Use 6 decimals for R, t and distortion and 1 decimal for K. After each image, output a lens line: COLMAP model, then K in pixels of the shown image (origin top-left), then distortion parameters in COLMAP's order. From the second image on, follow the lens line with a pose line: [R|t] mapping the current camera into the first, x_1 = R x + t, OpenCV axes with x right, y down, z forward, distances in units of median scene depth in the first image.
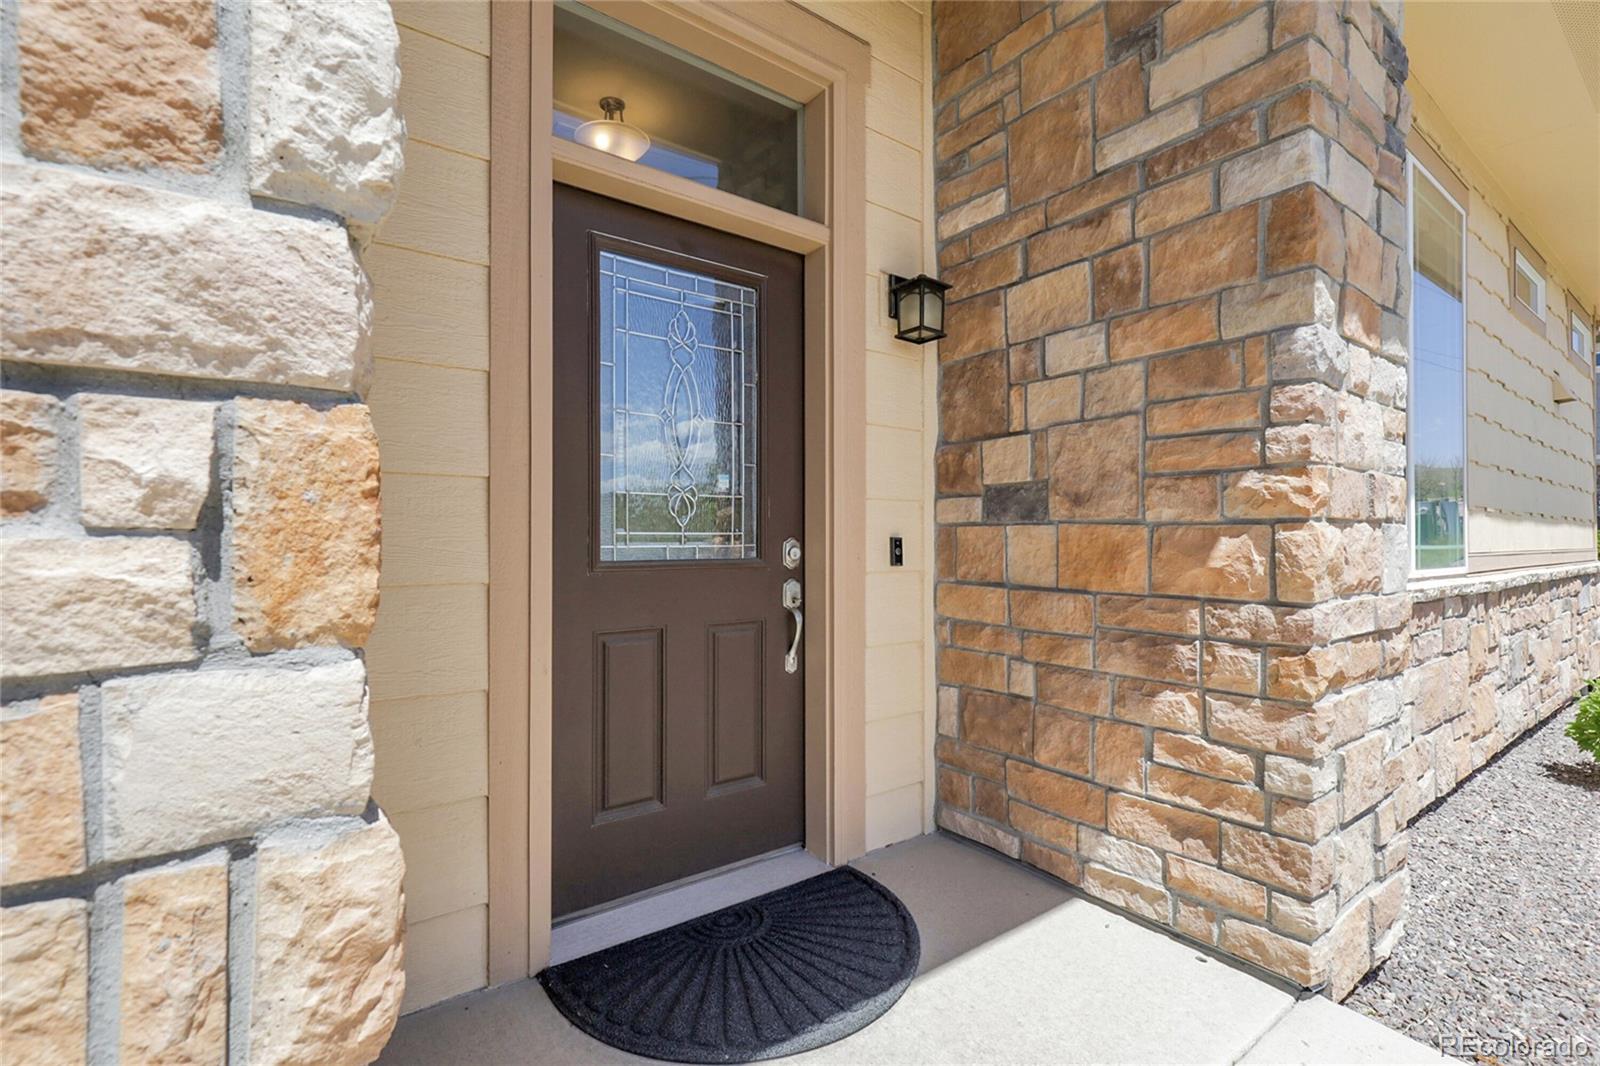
lens RADIAL K [[728.7, 0, 789.9], [0, 728.7, 536.6], [0, 0, 1]] dist [0.000508, 0.000678]
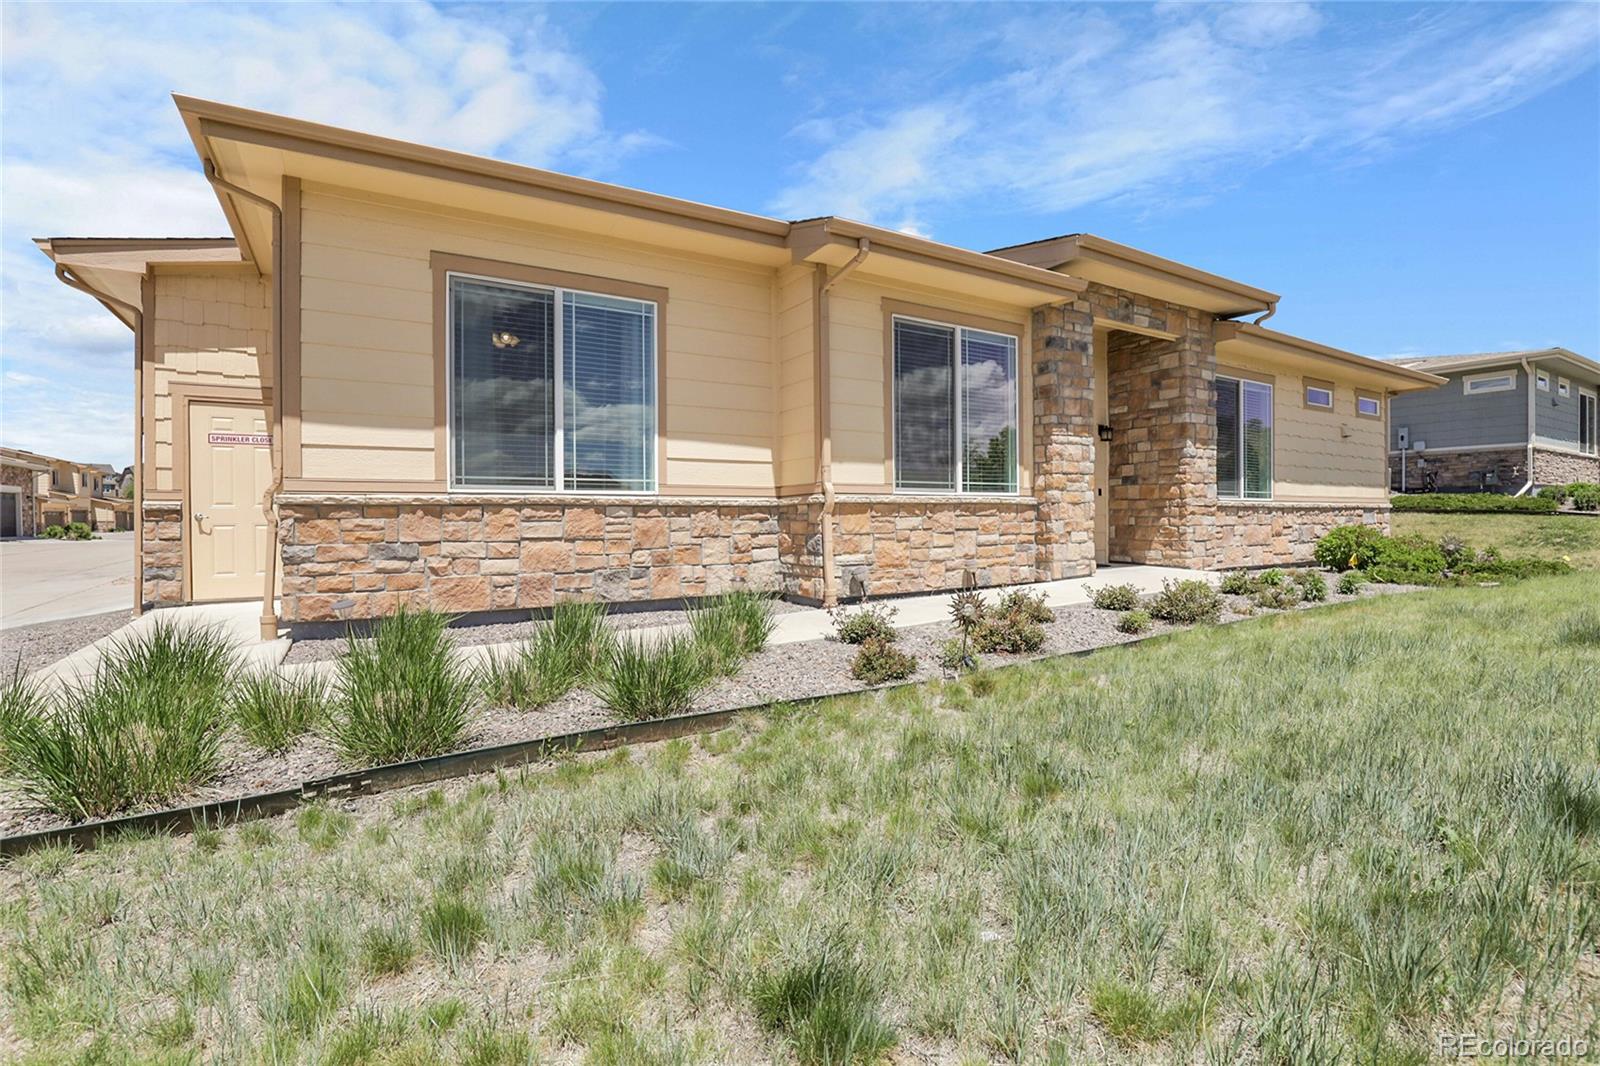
lens RADIAL K [[728.7, 0, 812.4], [0, 728.7, 522.6], [0, 0, 1]] dist [0.000508, 0.000678]
pose [[0.996698, -0.003413, -0.081129, -1.349918], [0.004226, 0.999943, 0.009848, 0.171511], [0.081091, -0.010158, 0.996655, -3.839276]]
